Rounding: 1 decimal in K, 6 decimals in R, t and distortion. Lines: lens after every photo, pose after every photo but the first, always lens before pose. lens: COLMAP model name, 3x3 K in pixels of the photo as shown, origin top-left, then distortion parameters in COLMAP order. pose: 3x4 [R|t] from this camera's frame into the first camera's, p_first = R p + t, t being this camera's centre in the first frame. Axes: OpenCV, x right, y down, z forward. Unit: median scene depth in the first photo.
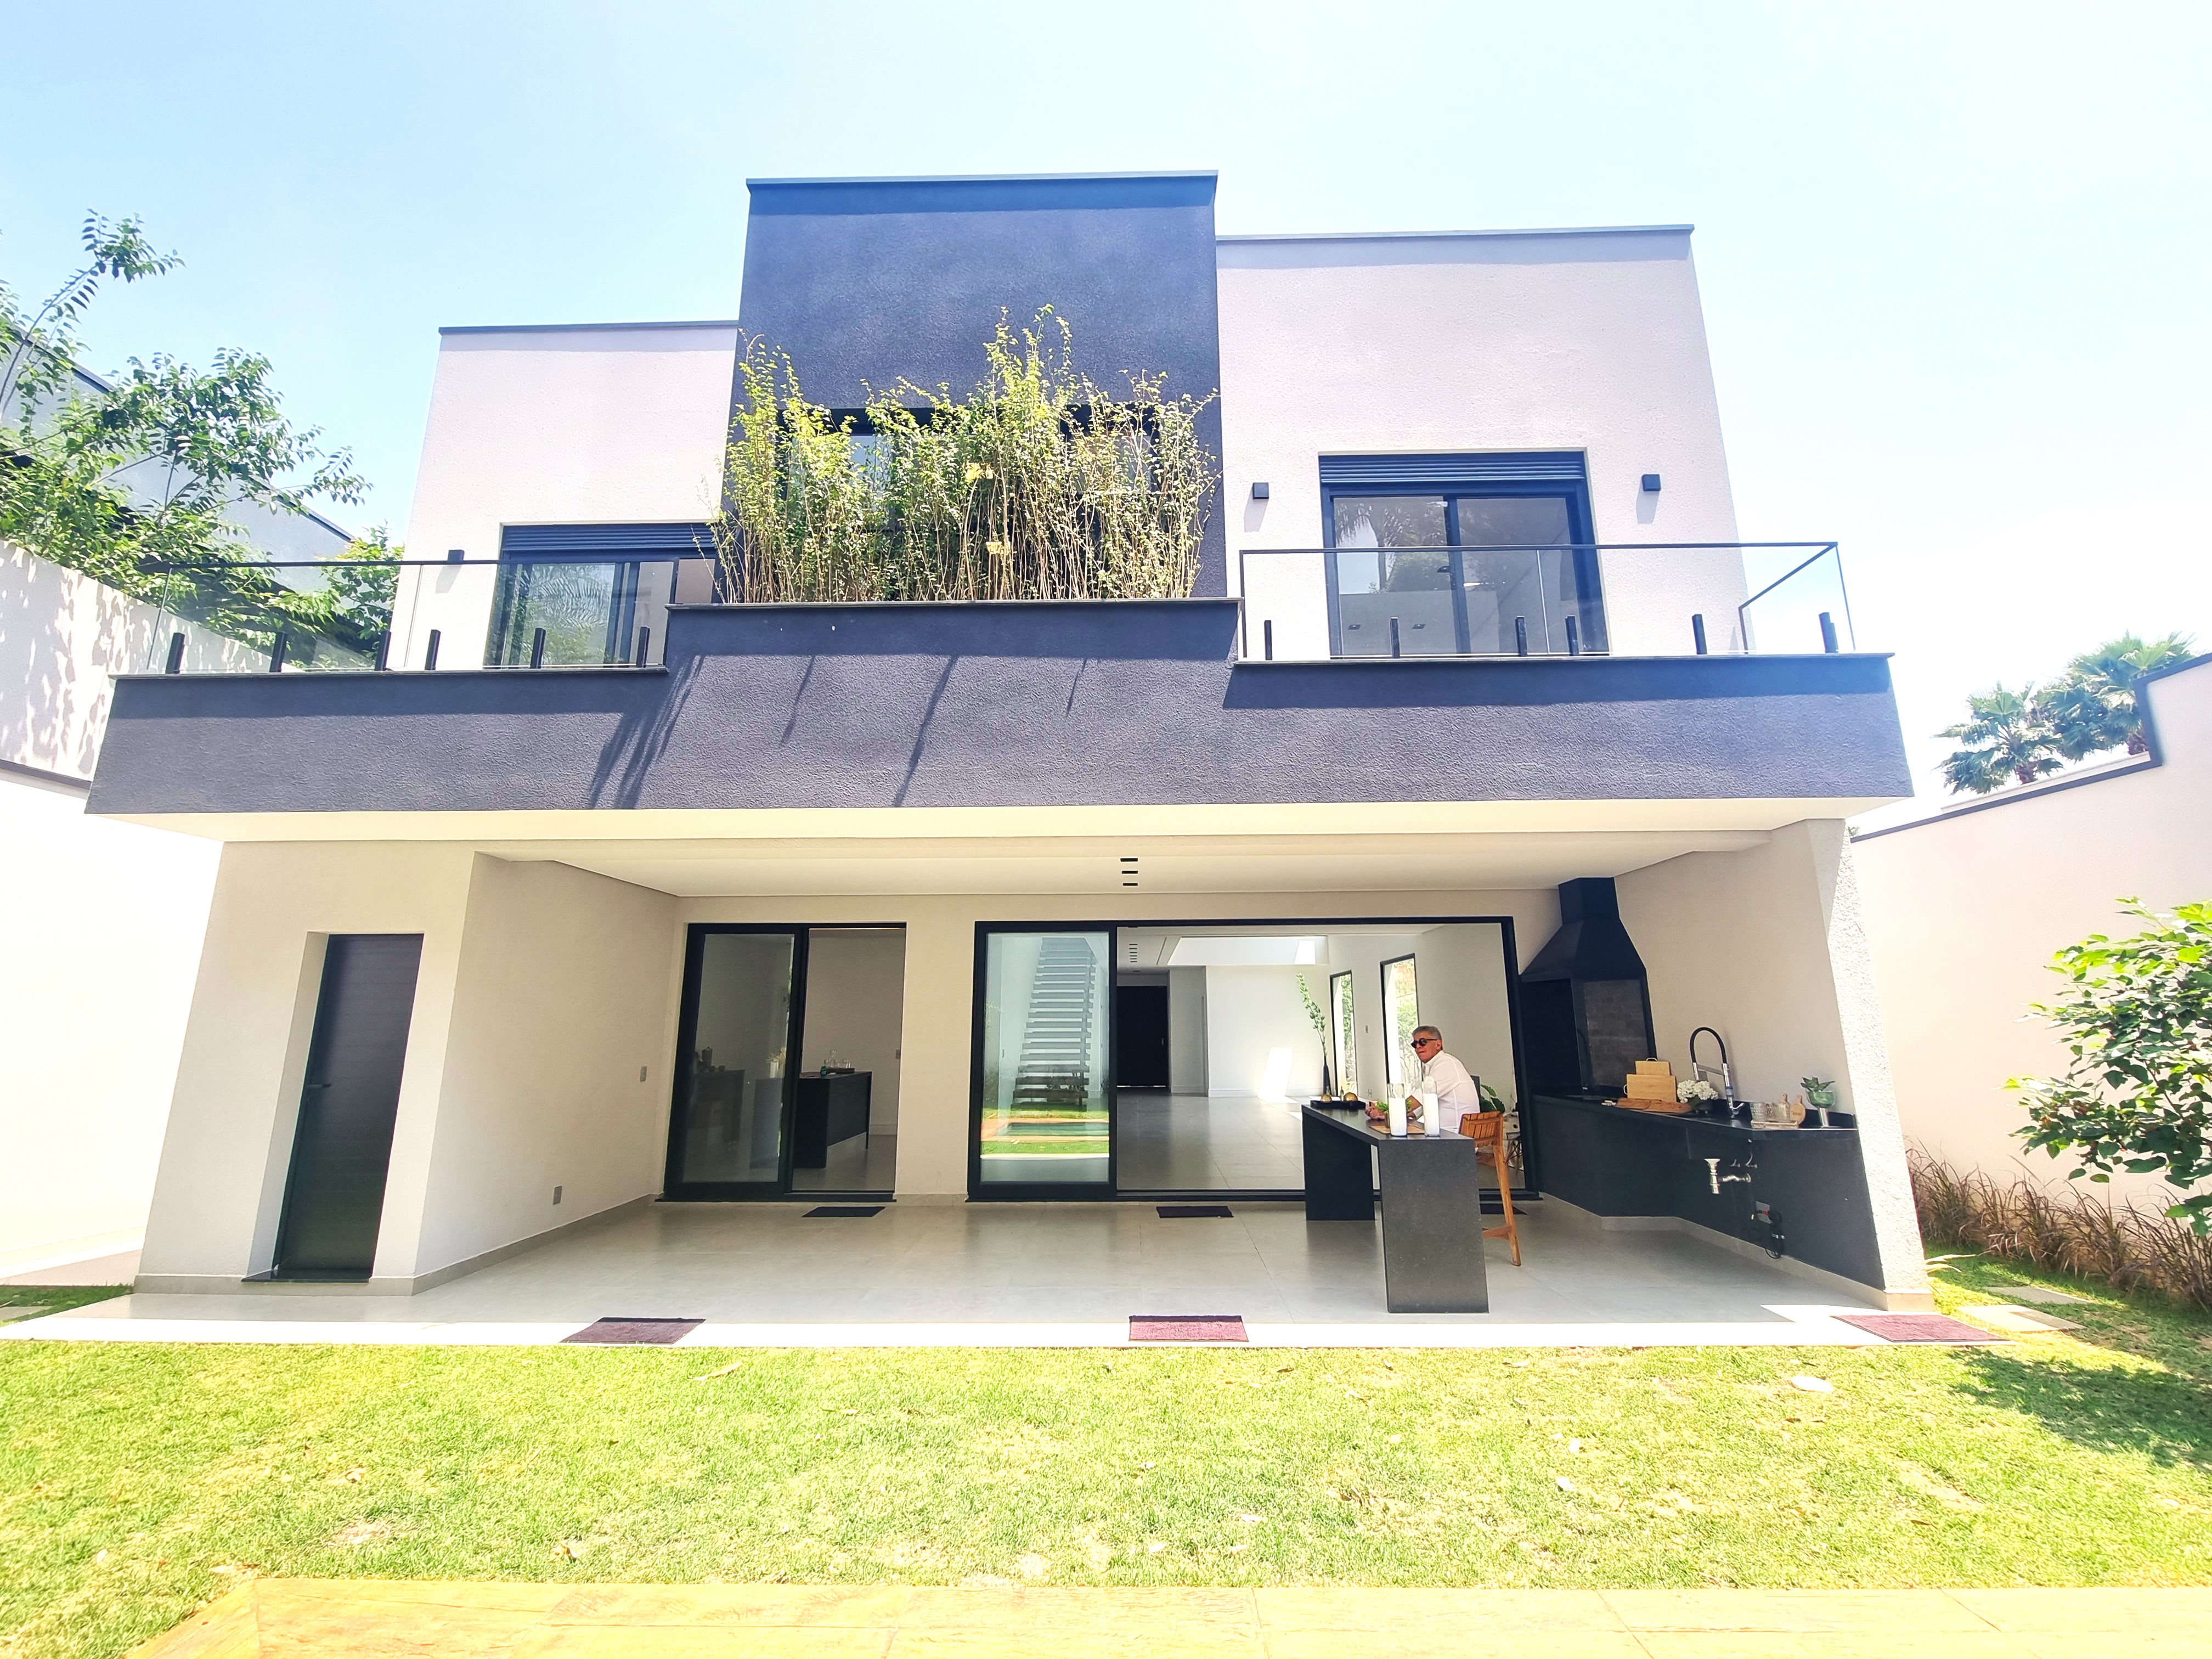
lens RADIAL K [[906.6, 0, 1110.8], [0, 906.6, 829.9], [0, 0, 1]] dist [-0.001979, -0.000407]
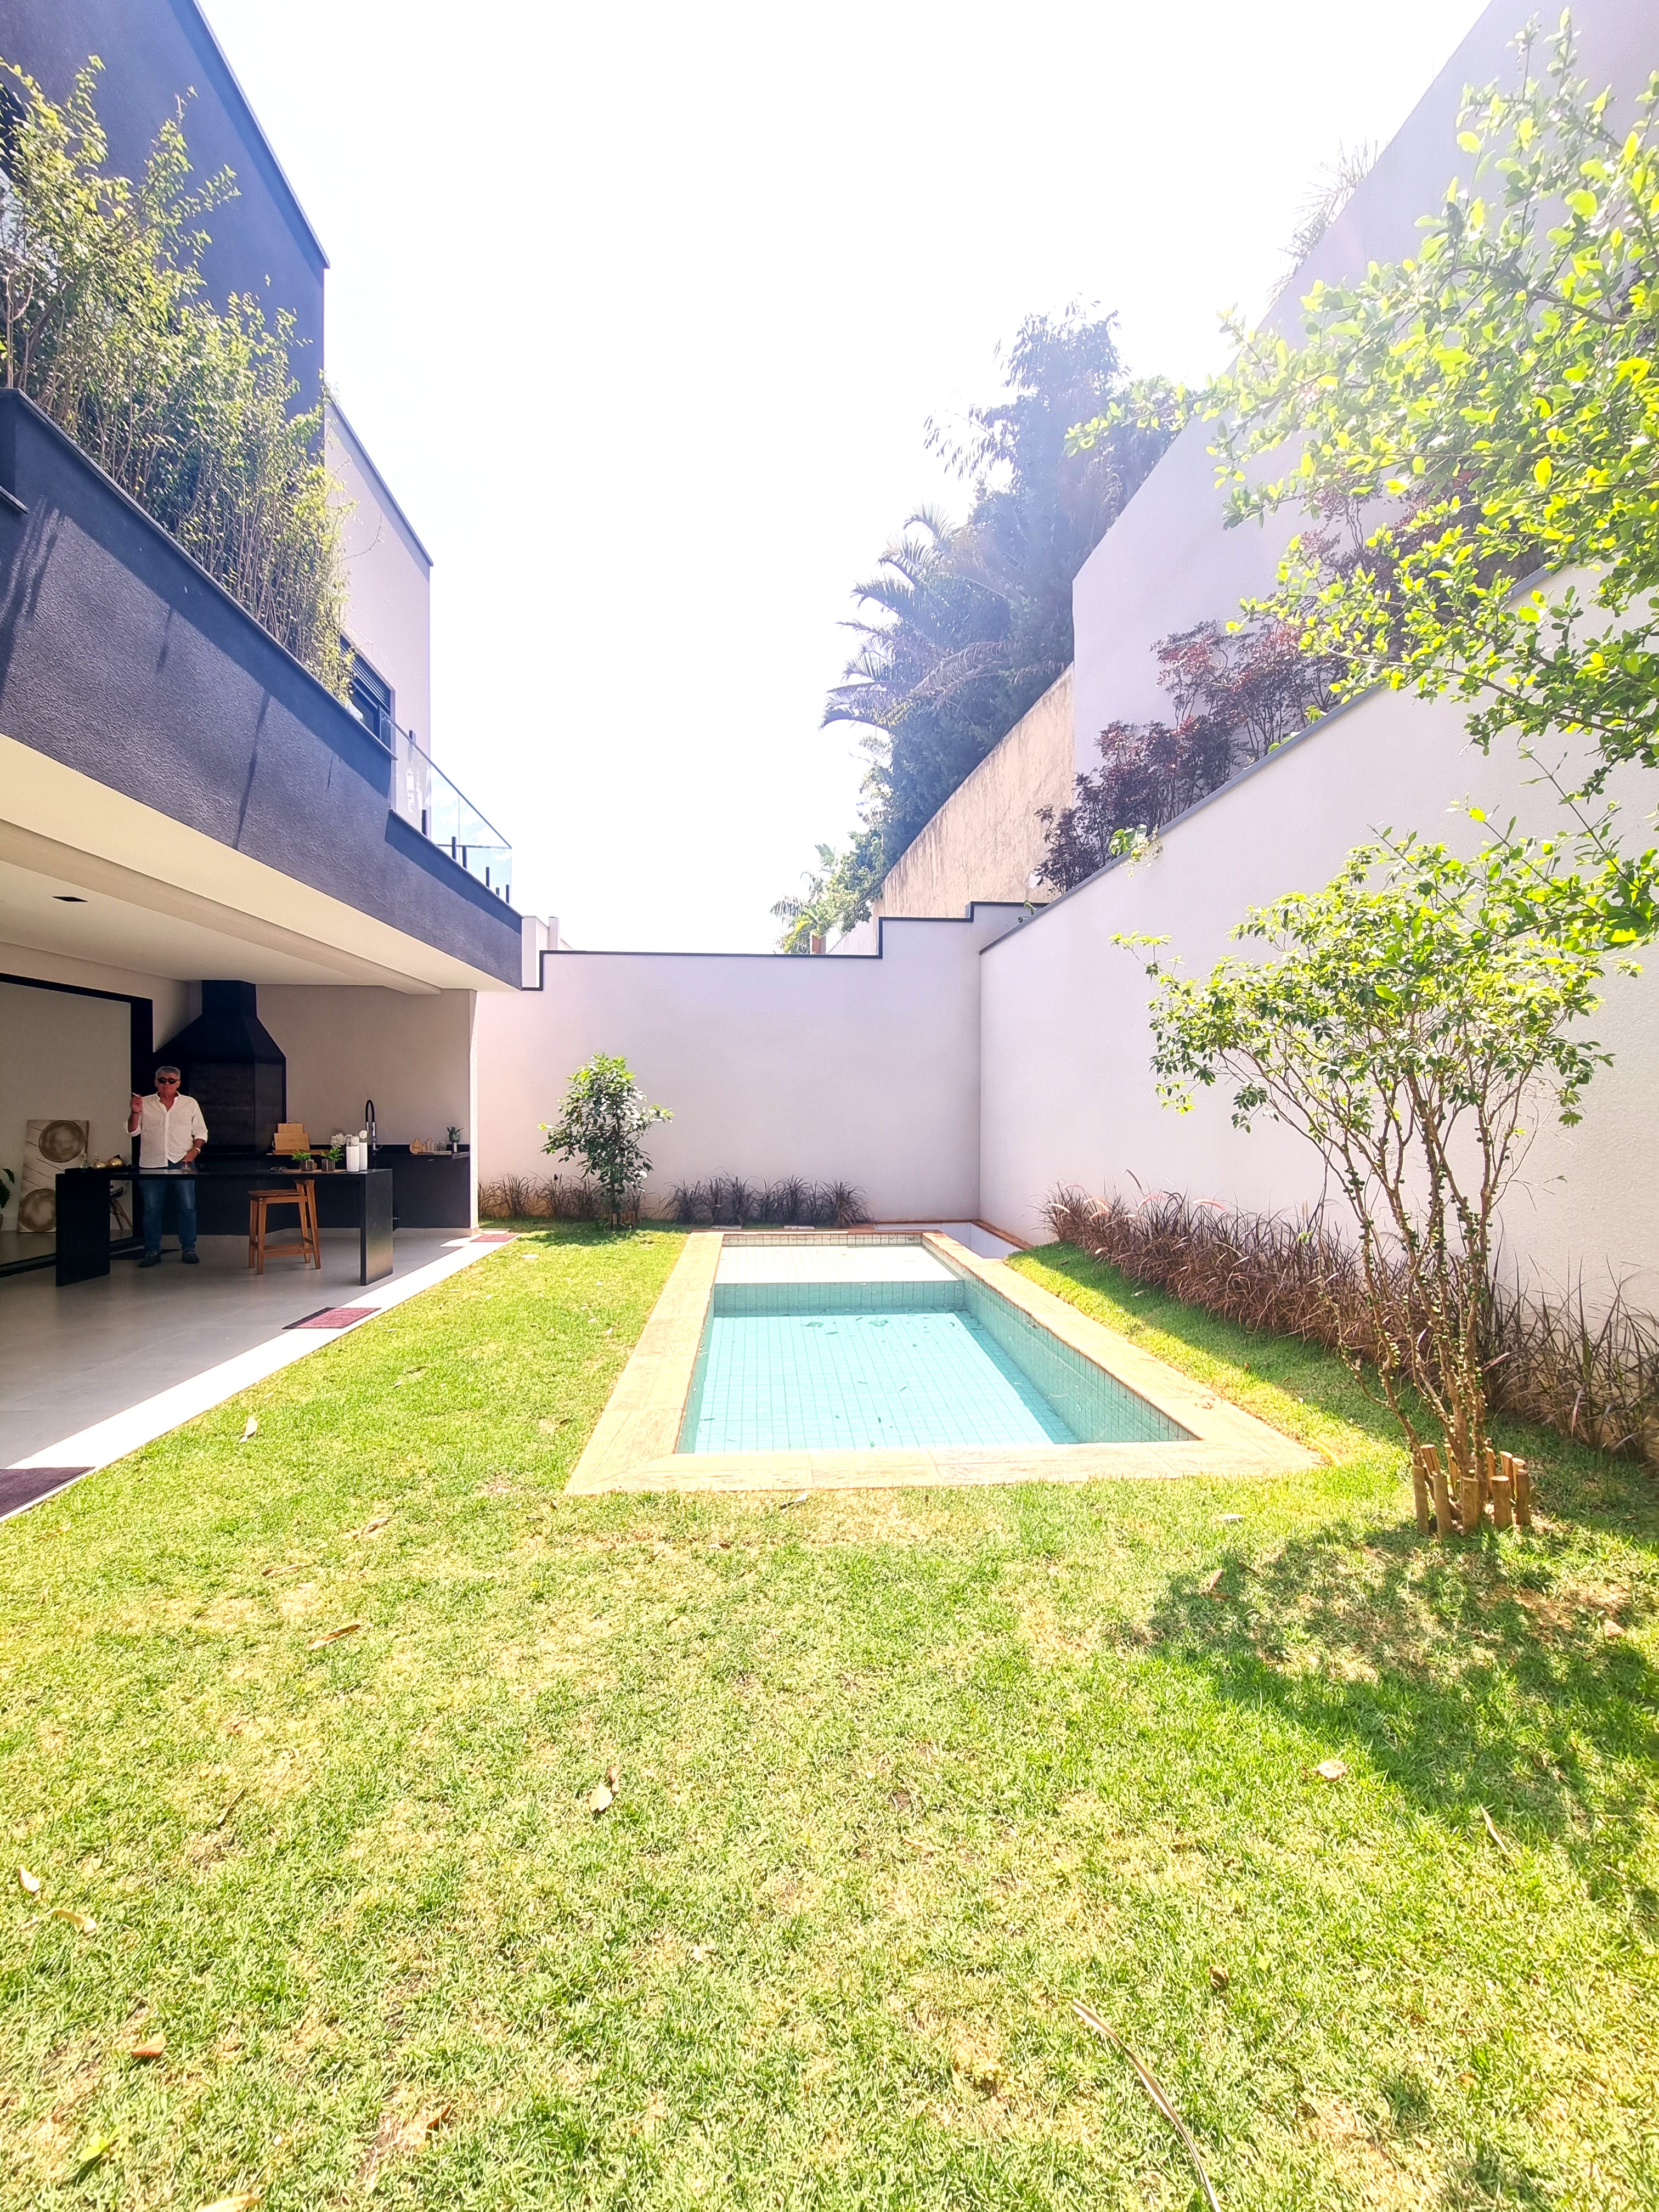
lens RADIAL K [[906.6, 0, 829.5], [0, 906.6, 1105.5], [0, 0, 1]] dist [-0.001979, -0.000407]
pose [[-0.097086, 0.006638, 0.995254, -1.388724], [-0.210735, 0.977168, -0.027074, 0.142140], [-0.972710, -0.212363, -0.093471, 0.523288]]
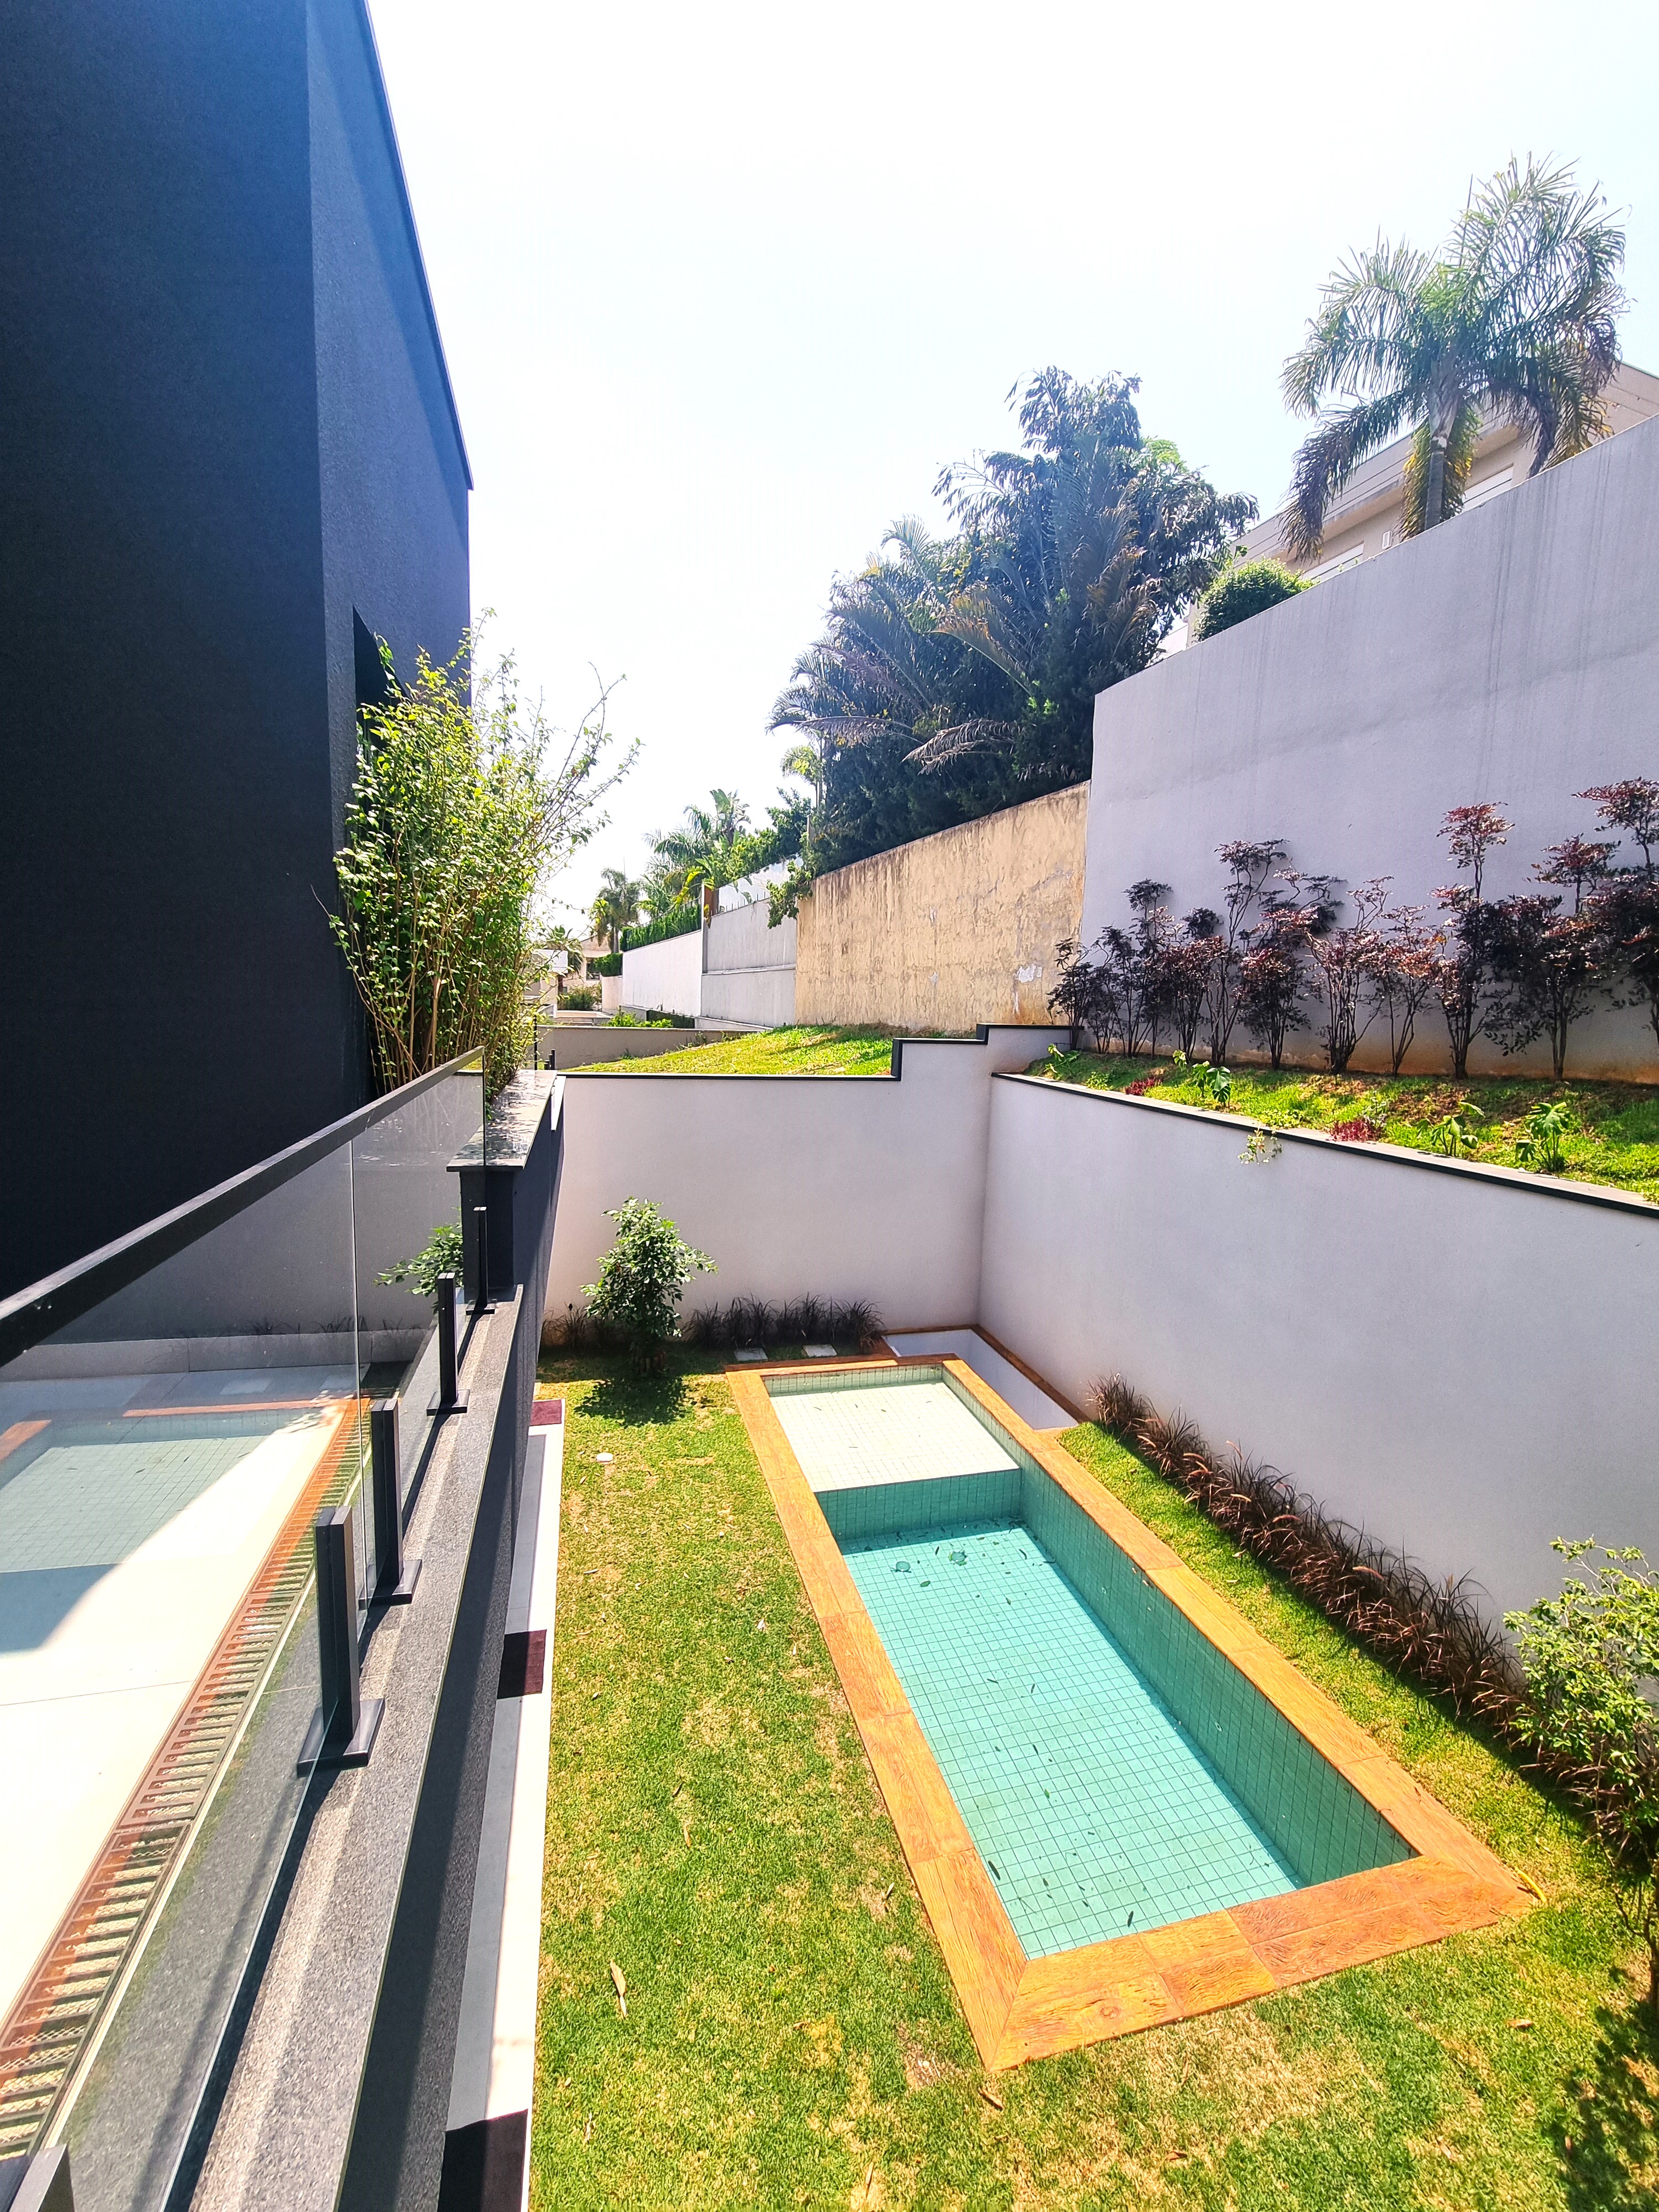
lens RADIAL K [[906.6, 0, 824.2], [0, 906.6, 1106.1], [0, 0, 1]] dist [-0.001979, -0.000407]
pose [[-0.268104, -0.119267, 0.955979, -1.258478], [-0.228212, 0.971926, 0.057255, -0.425364], [-0.935970, -0.202816, -0.287796, 1.198213]]
